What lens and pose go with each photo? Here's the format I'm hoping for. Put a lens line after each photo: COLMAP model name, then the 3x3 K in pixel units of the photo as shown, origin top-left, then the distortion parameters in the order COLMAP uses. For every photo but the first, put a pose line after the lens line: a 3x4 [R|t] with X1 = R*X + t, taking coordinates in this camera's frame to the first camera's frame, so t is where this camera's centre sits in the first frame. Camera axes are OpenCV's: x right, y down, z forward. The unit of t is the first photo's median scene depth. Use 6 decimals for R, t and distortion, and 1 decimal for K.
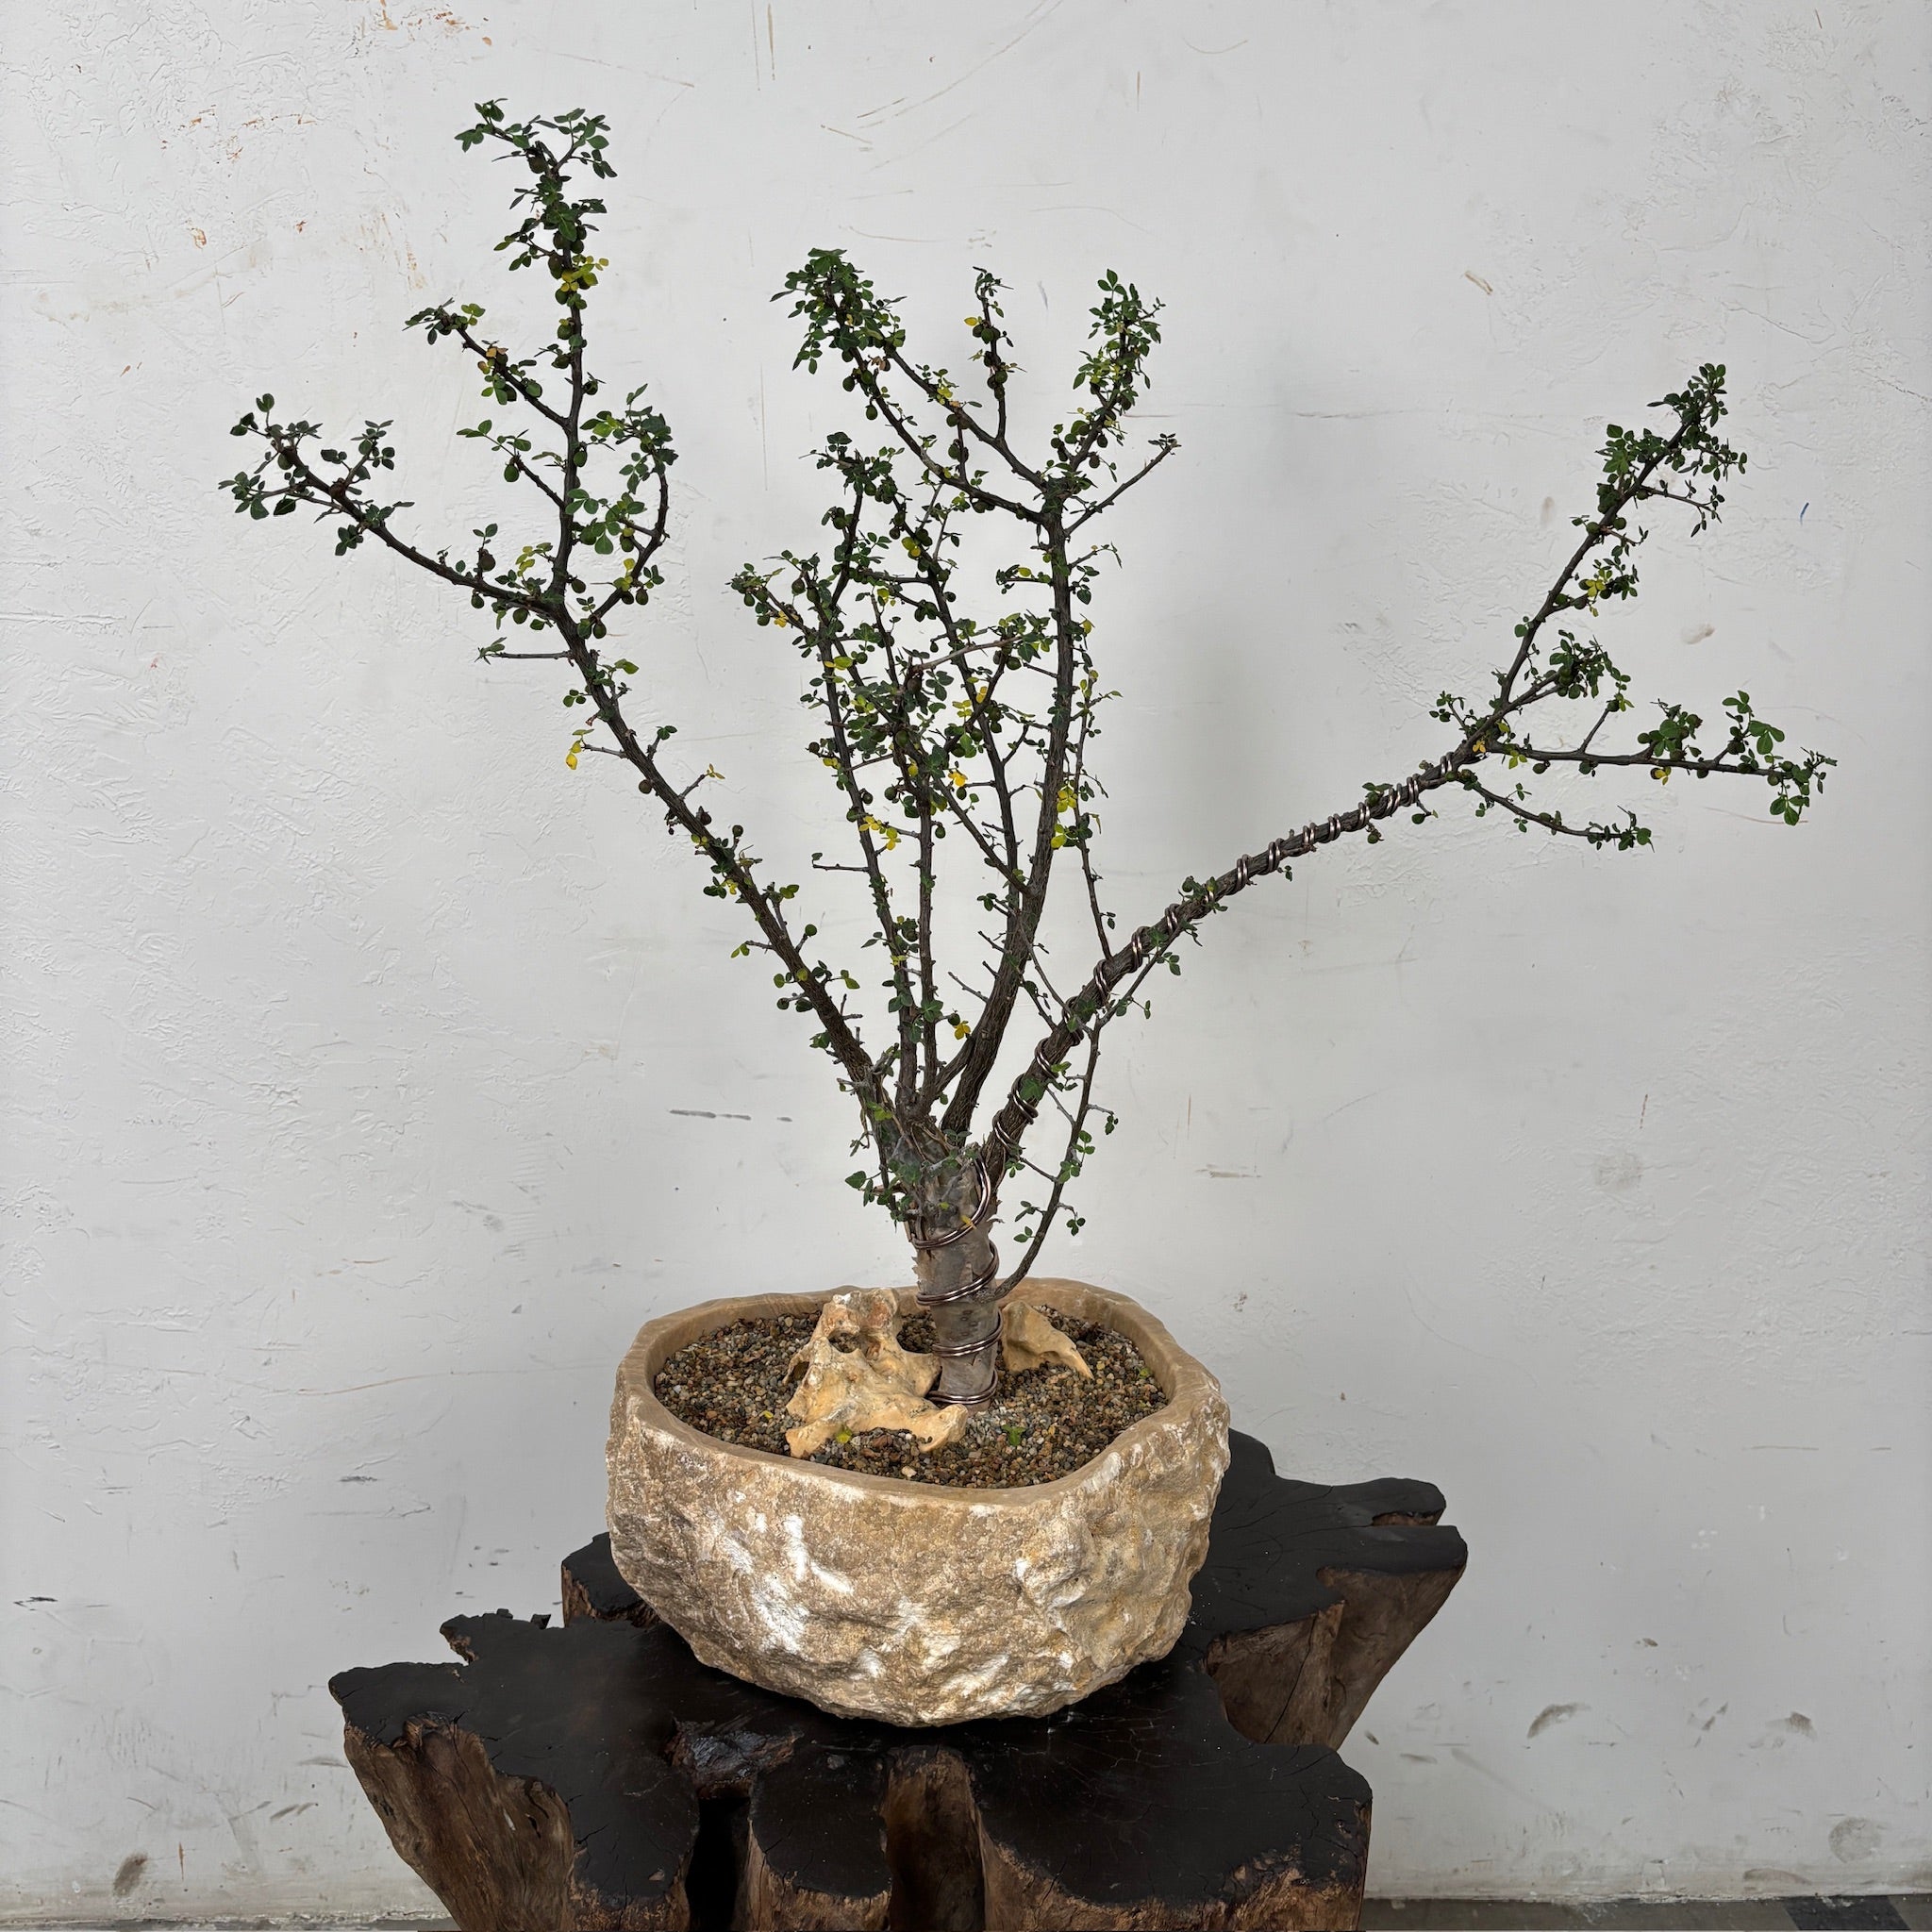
lens RADIAL K [[1987.4, 0, 967.6], [0, 1987.4, 973.0], [0, 0, 1]] dist [0.001125, 0.029917]
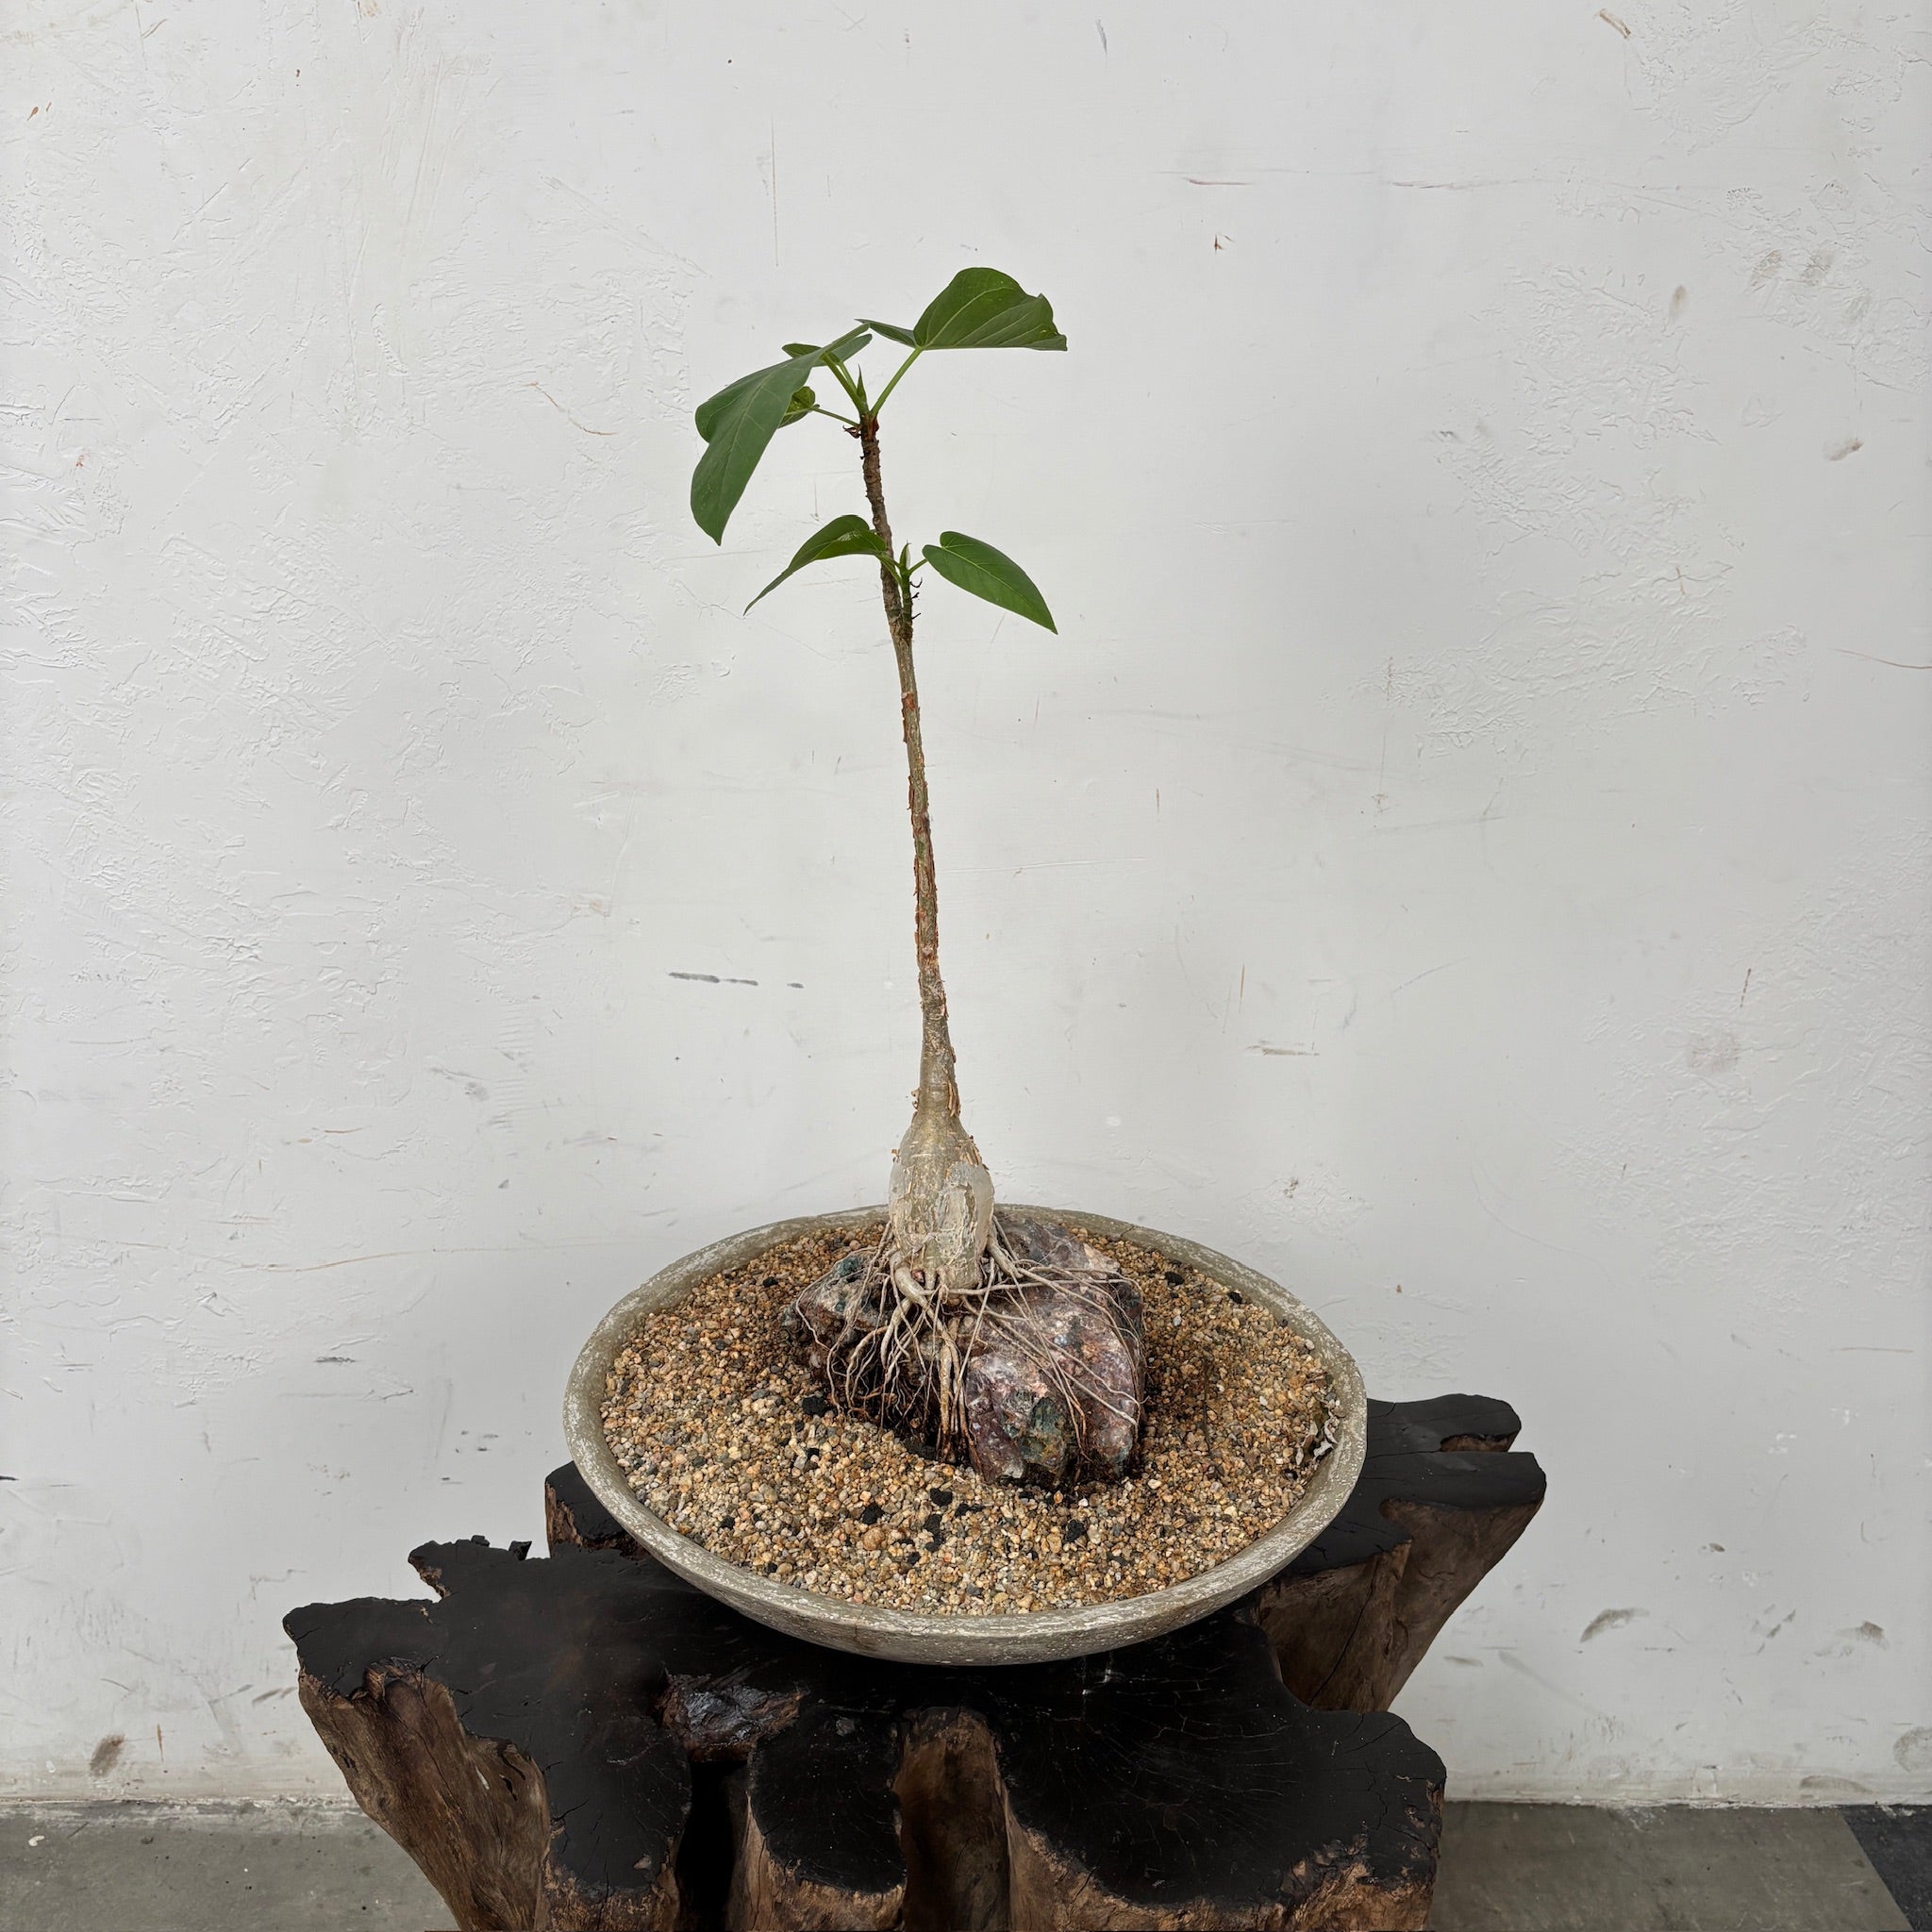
lens RADIAL K [[1982.7, 0, 967.7], [0, 1982.7, 977.2], [0, 0, 1]] dist [0.000395, 0.036004]
pose [[0.999862, 0.014470, -0.008222, -0.007716], [-0.013620, 0.995352, 0.095339, -0.021101], [0.009563, -0.095213, 0.995411, 0.128052]]
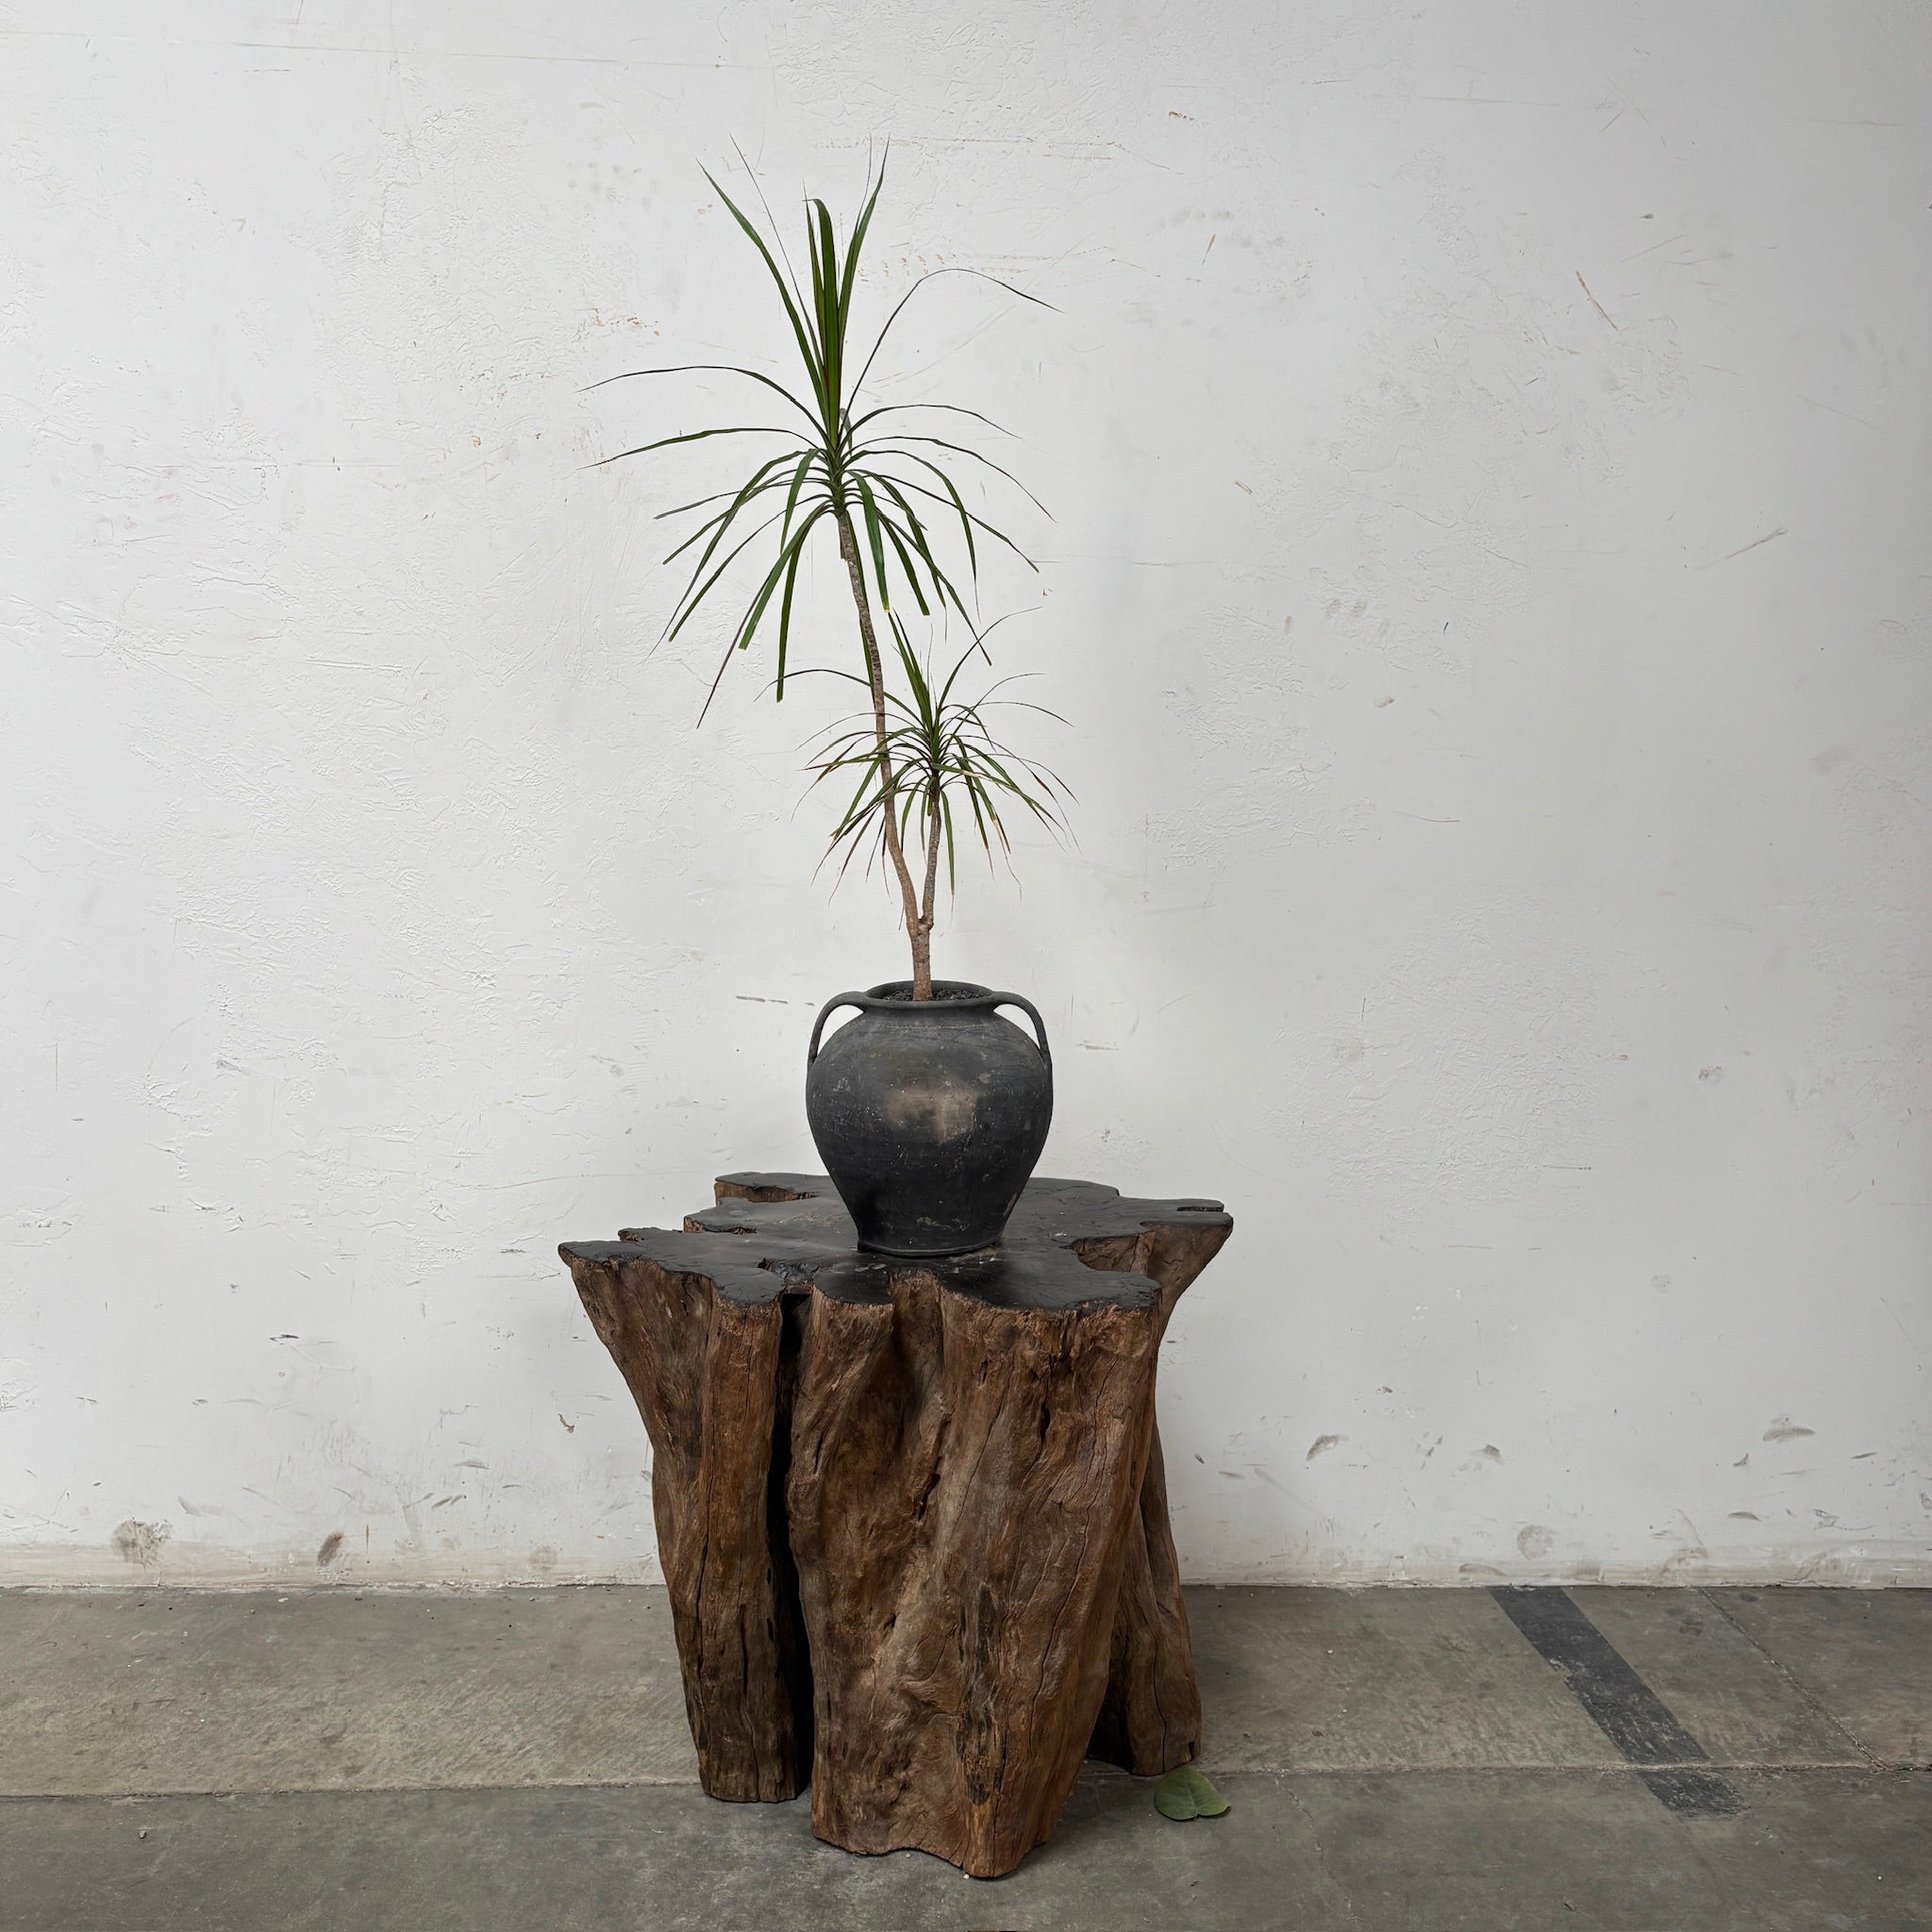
lens RADIAL K [[2061.4, 0, 970.9], [0, 2061.4, 976.4], [0, 0, 1]] dist [0.019858, 0.021464]
pose [[0.999156, 0.015728, 0.037941, -0.036059], [-0.010439, 0.990687, -0.135756, 0.339345], [-0.039723, 0.135246, 0.990015, -0.741490]]
